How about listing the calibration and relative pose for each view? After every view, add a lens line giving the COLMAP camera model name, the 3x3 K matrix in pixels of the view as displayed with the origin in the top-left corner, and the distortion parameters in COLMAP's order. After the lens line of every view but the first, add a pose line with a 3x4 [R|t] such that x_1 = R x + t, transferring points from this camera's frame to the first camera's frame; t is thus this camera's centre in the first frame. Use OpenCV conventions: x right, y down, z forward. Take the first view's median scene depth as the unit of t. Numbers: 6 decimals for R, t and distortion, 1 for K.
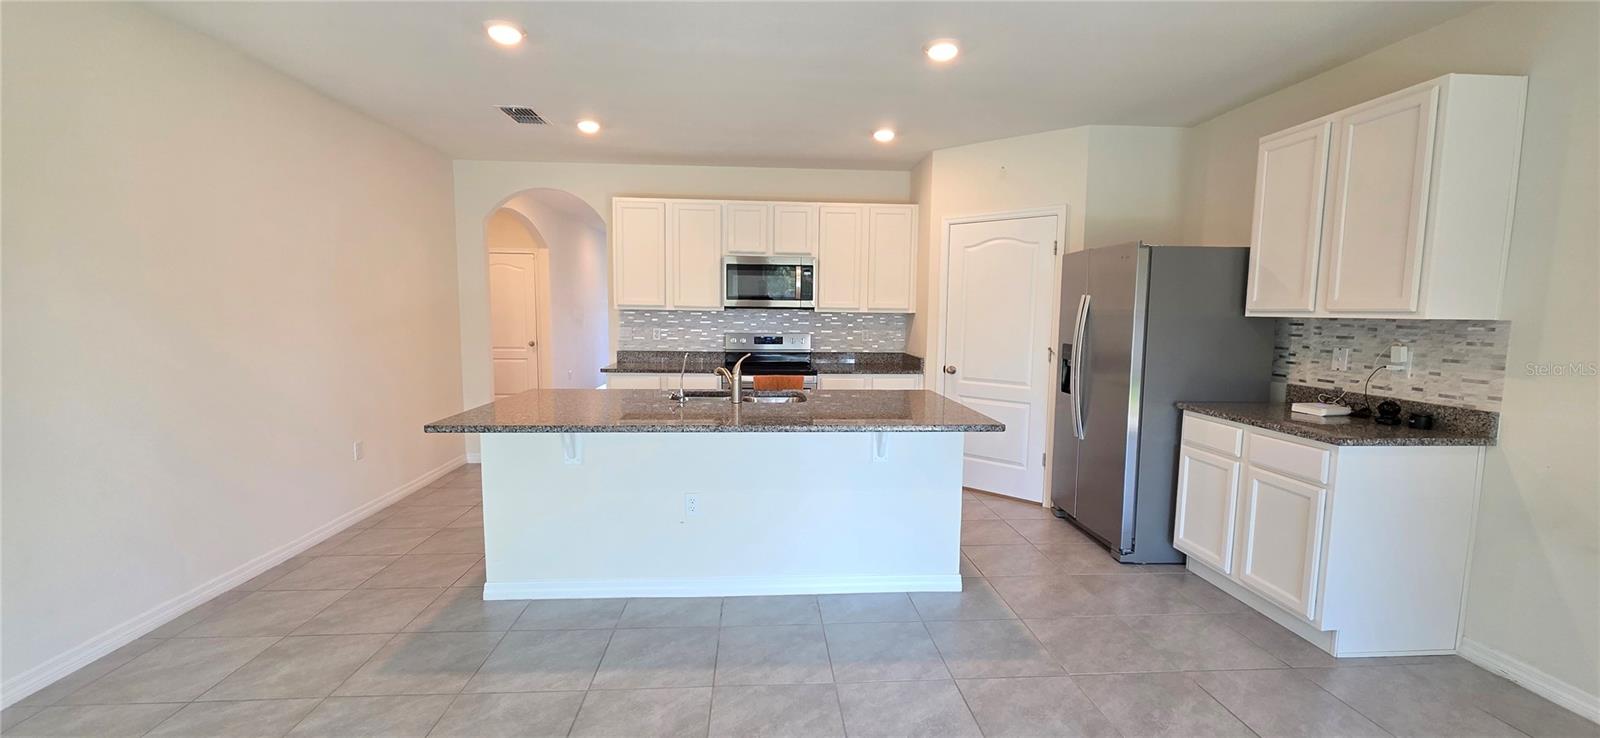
lens RADIAL K [[636.9, 0, 800.7], [0, 636.9, 371.0], [0, 0, 1]] dist [0.001121, -0.000256]
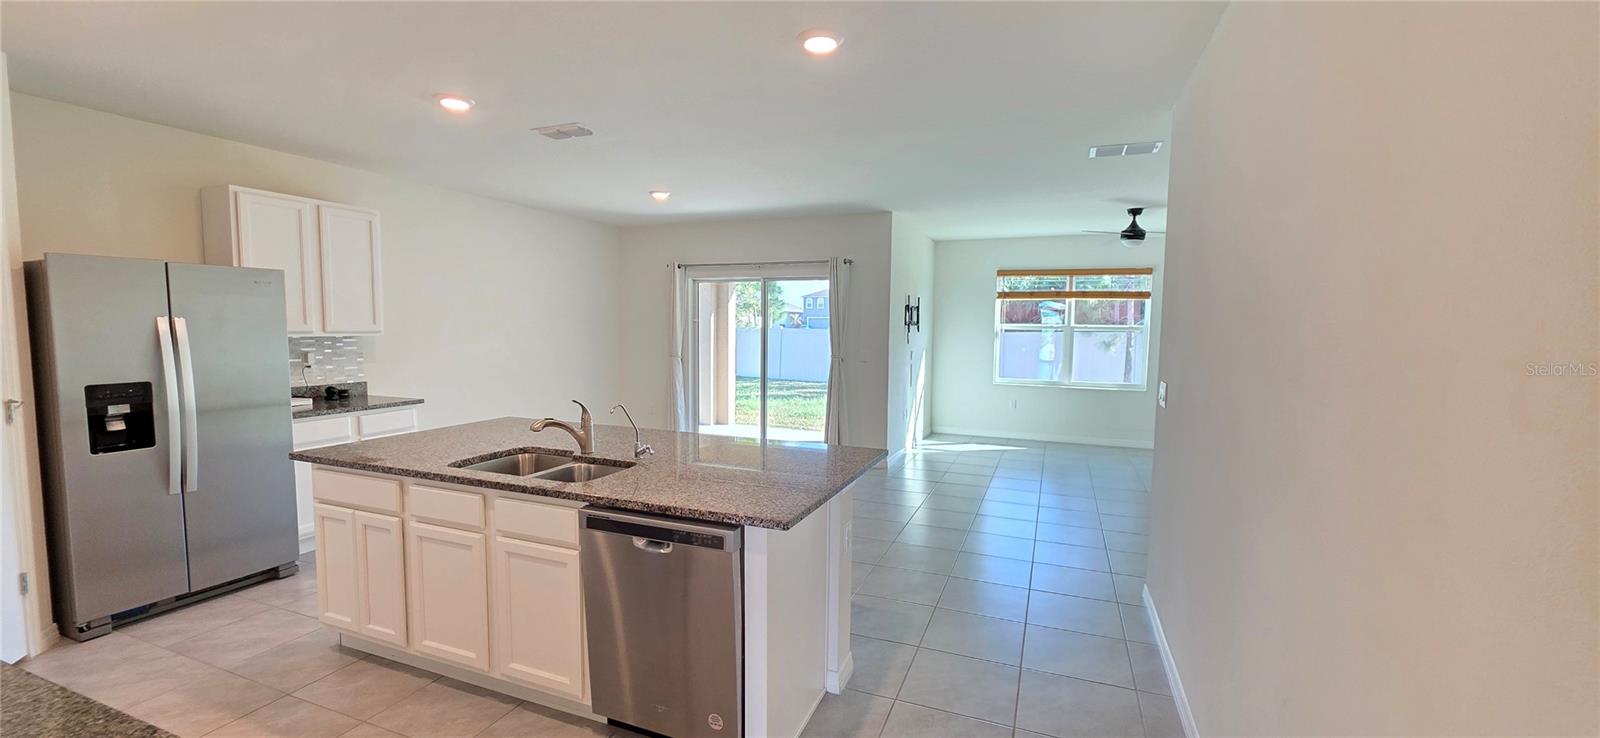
lens RADIAL K [[636.9, 0, 799.6], [0, 636.9, 367.2], [0, 0, 1]] dist [0.001121, -0.000256]
pose [[-0.903451, -0.048171, 0.425976, -0.483790], [0.020458, 0.987690, 0.155082, -0.130572], [-0.428203, 0.148823, -0.891344, 1.081431]]
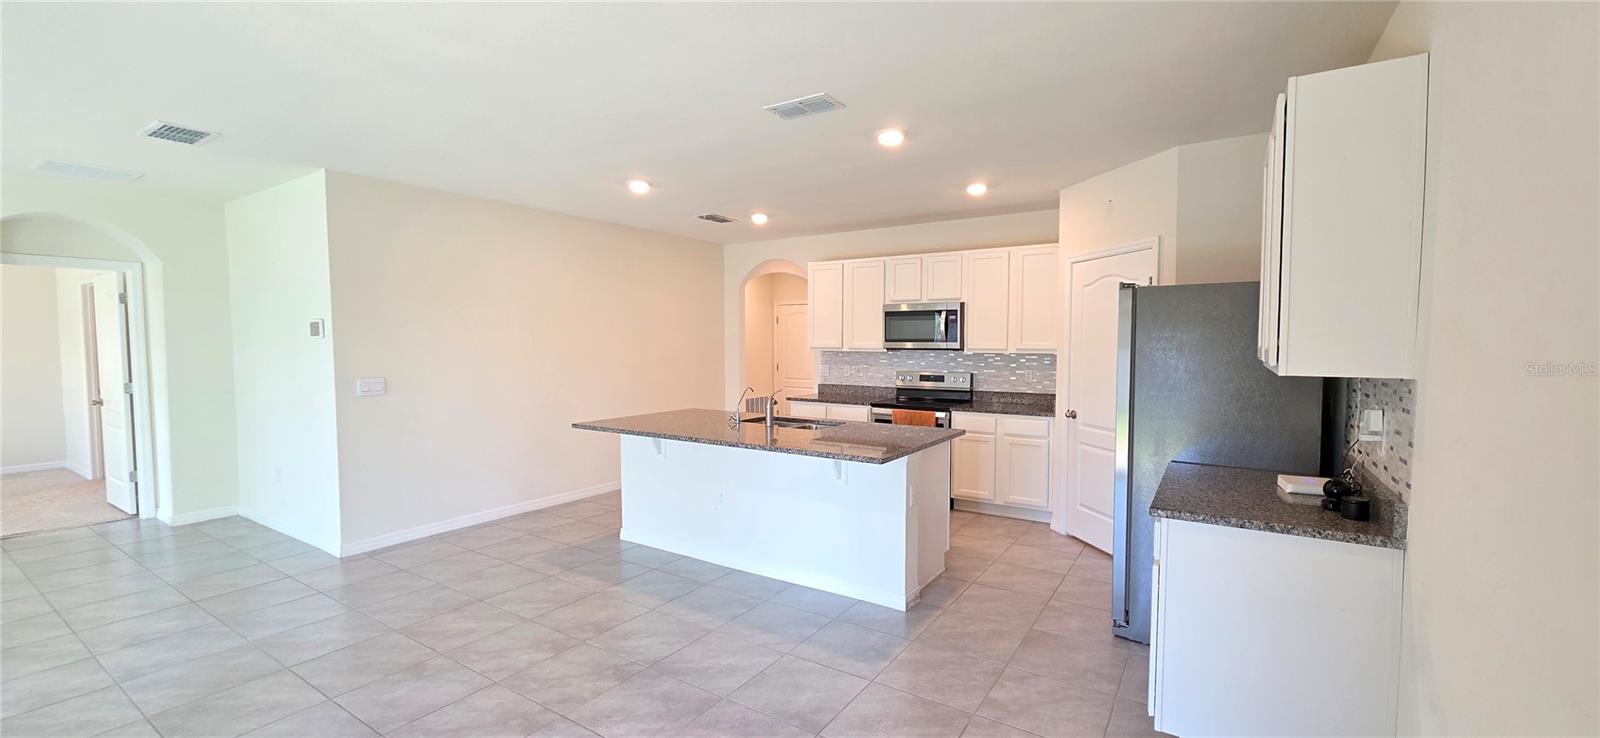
lens RADIAL K [[636.9, 0, 795.9], [0, 636.9, 371.8], [0, 0, 1]] dist [0.001121, -0.000256]
pose [[0.793773, 0.018323, -0.607938, 0.484049], [-0.047591, 0.998353, -0.032050, -0.015217], [0.606349, 0.054373, 0.793337, -0.007552]]
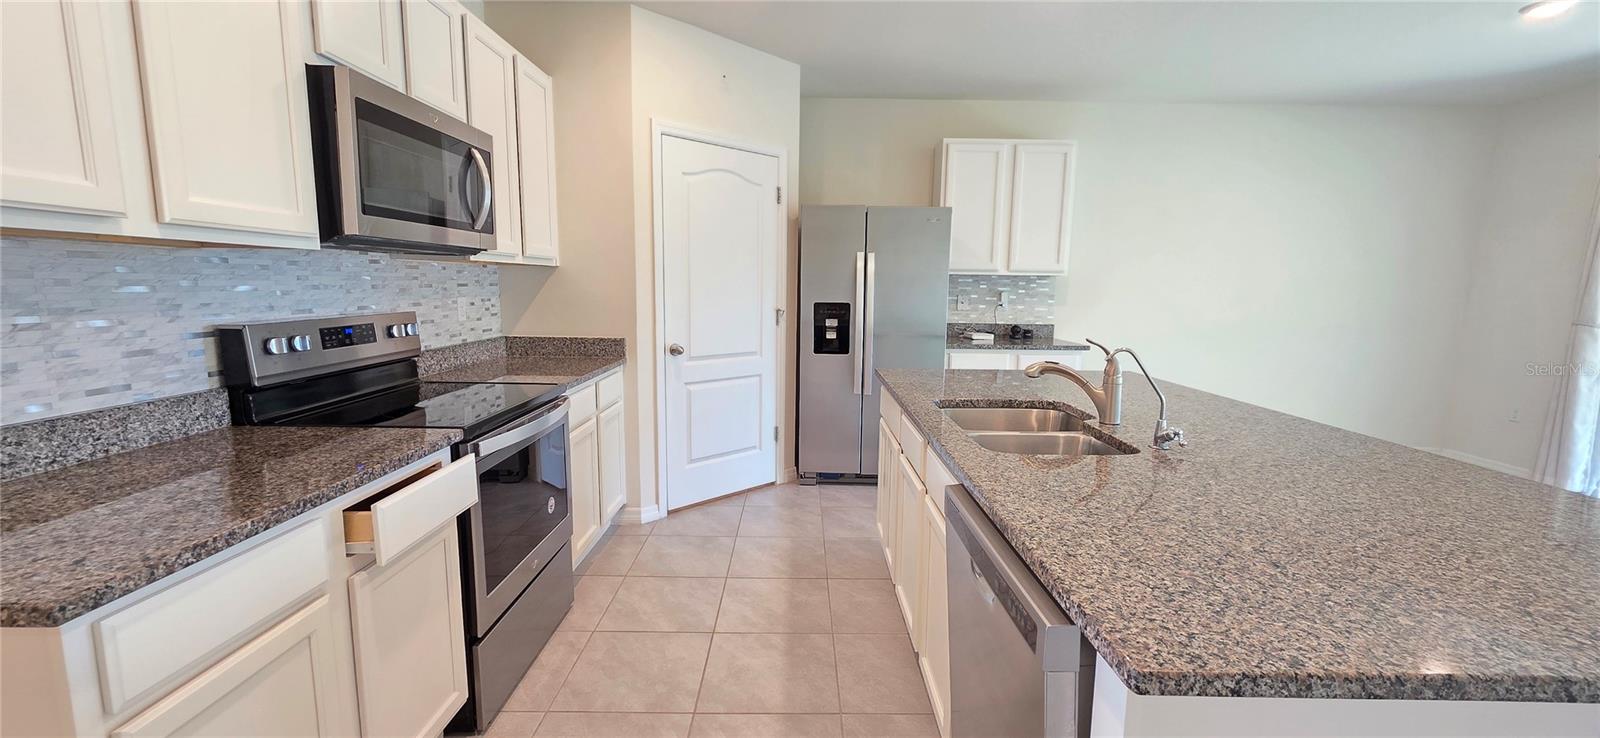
lens RADIAL K [[636.9, 0, 796.7], [0, 636.9, 372.6], [0, 0, 1]] dist [0.001121, -0.000256]
pose [[0.065162, -0.147563, 0.986904, -0.445566], [0.080770, 0.986541, 0.142175, -0.065537], [-0.994600, 0.070448, 0.076204, 0.810907]]
